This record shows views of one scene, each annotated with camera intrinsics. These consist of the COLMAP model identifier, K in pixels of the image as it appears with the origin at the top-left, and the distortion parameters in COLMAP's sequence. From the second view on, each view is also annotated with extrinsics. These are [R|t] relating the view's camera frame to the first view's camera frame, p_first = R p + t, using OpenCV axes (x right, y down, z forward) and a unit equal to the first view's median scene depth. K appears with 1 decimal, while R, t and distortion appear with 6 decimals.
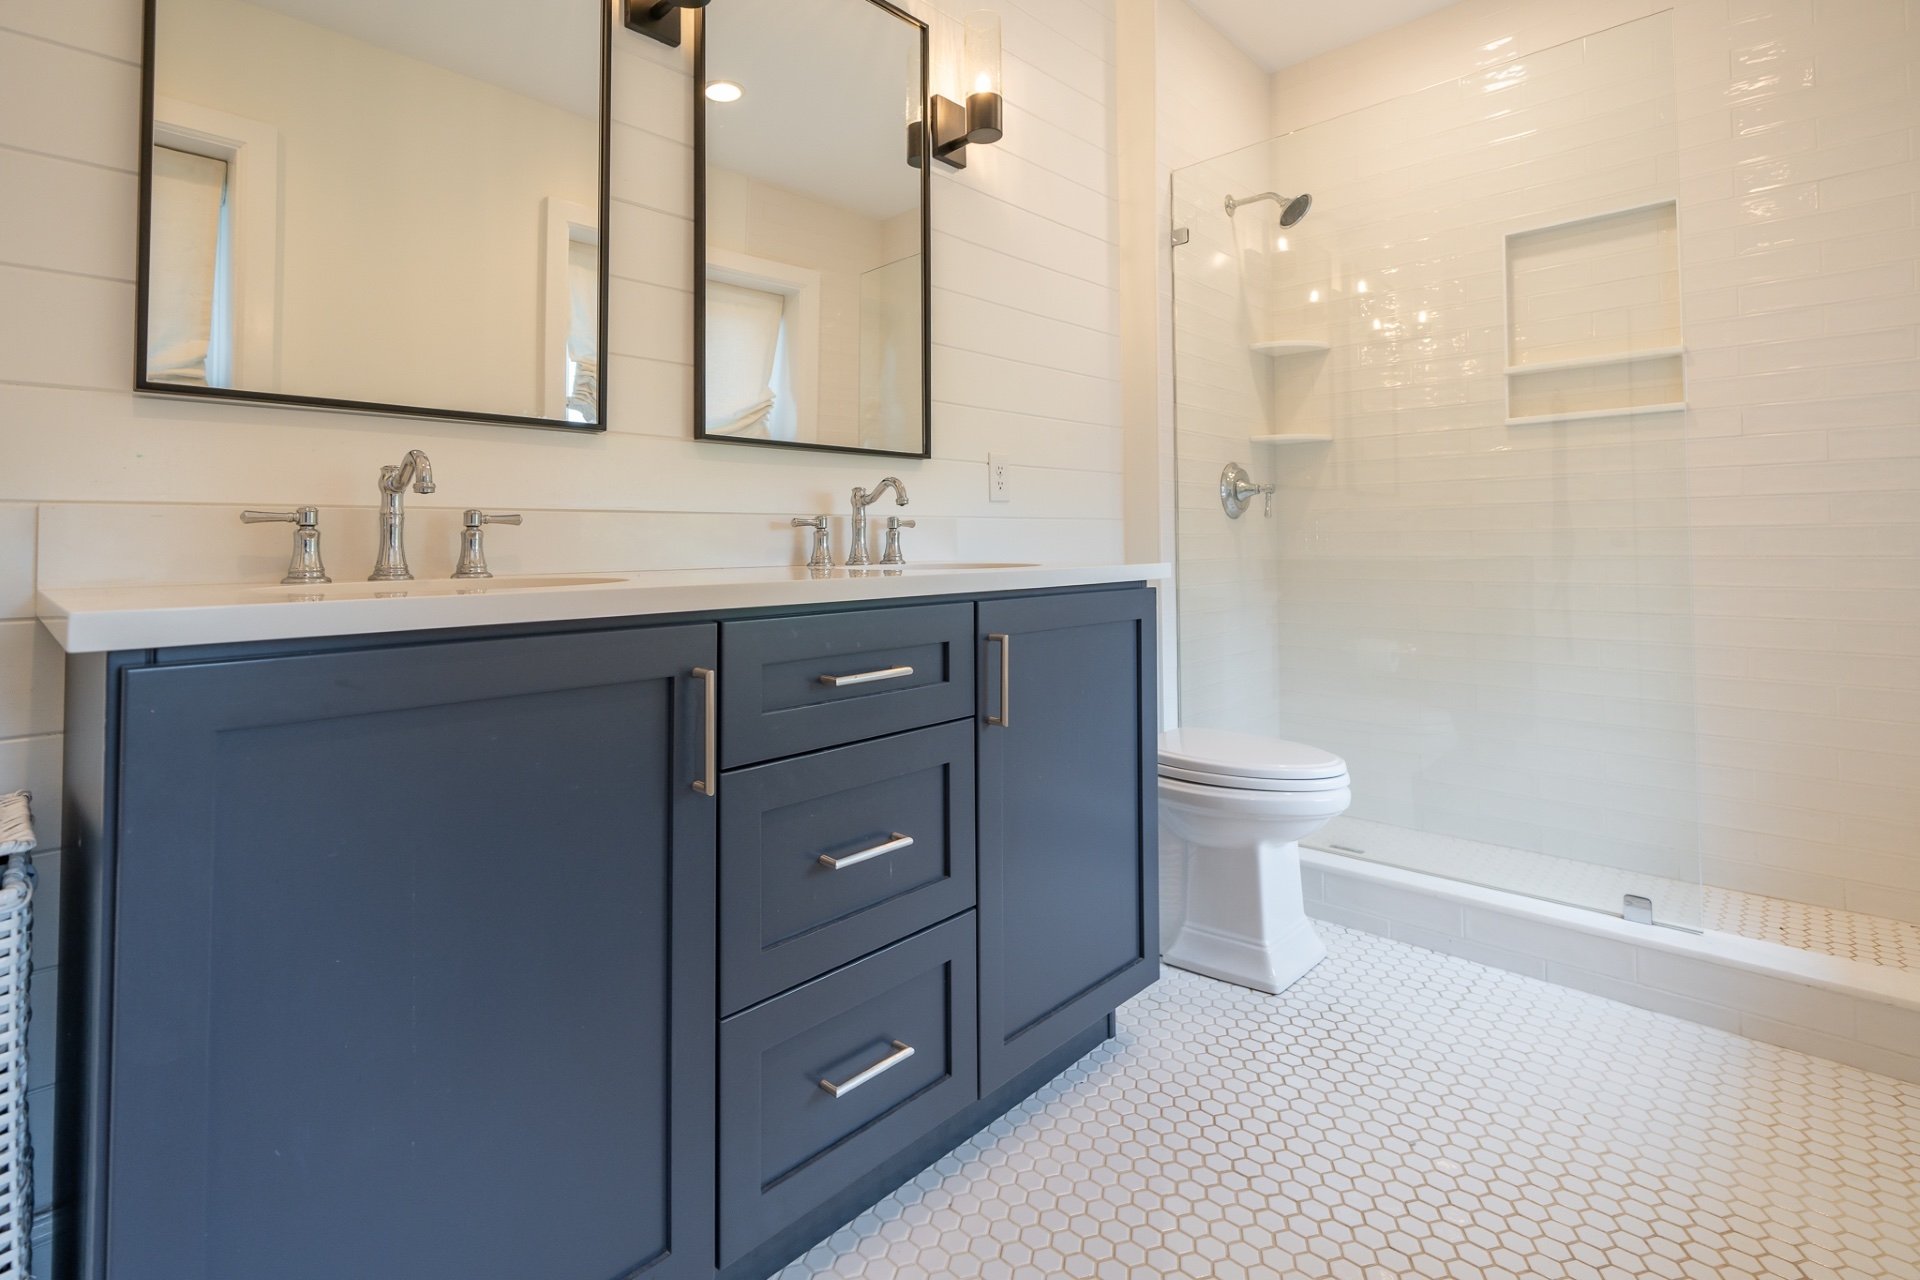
lens RADIAL K [[888.7, 0, 953.2], [0, 888.7, 643.7], [0, 0, 1]] dist [0.000324, 0.000929]
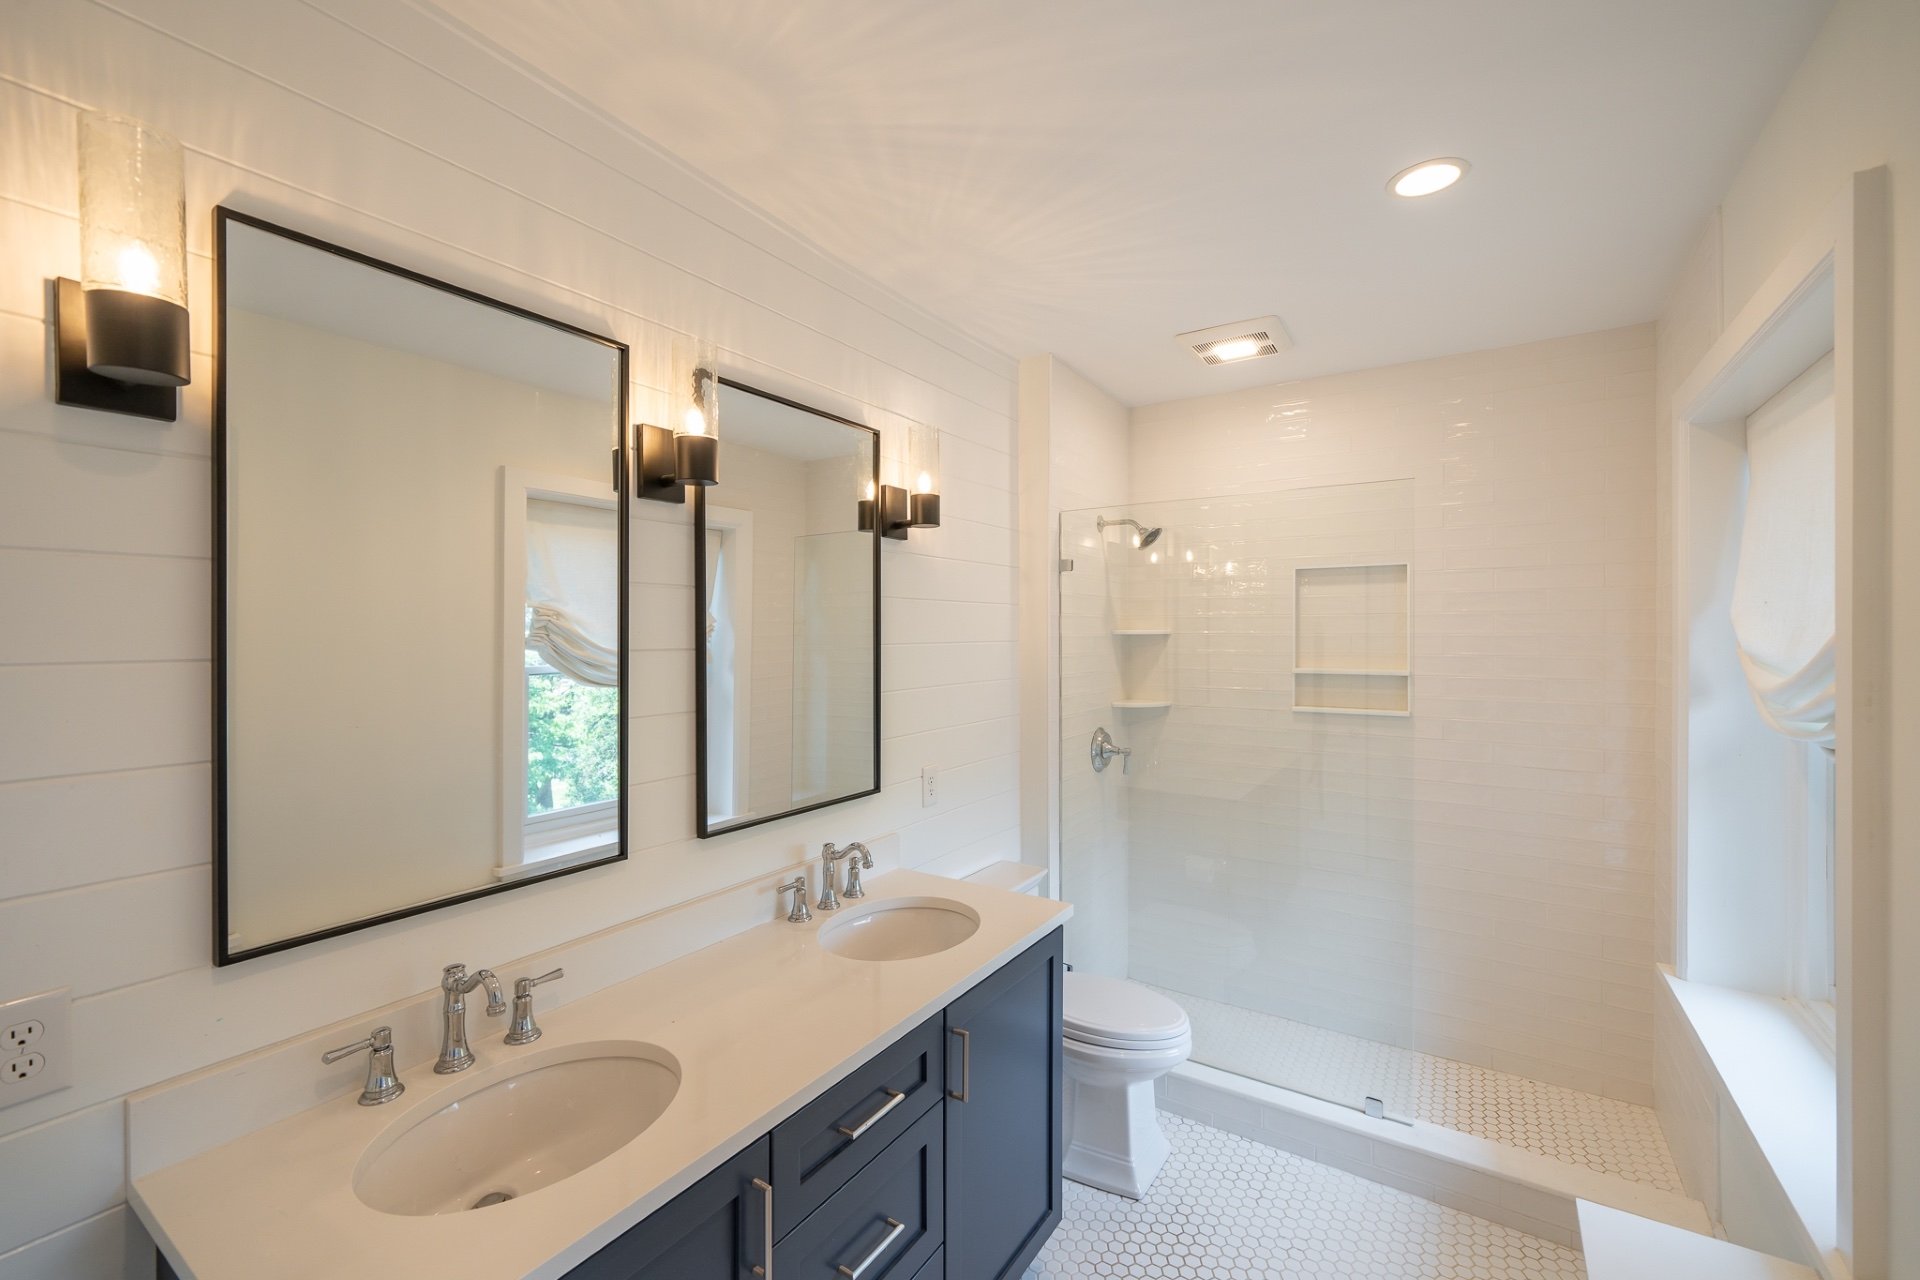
lens RADIAL K [[778.2, 0, 962.9], [0, 778.2, 636.3], [0, 0, 1]] dist [-0.001484, -0.000120]
pose [[0.979497, 0.005624, 0.201380, -0.127809], [-0.012202, 0.999431, 0.031436, -0.444463], [-0.201089, -0.033249, 0.979009, -0.068368]]
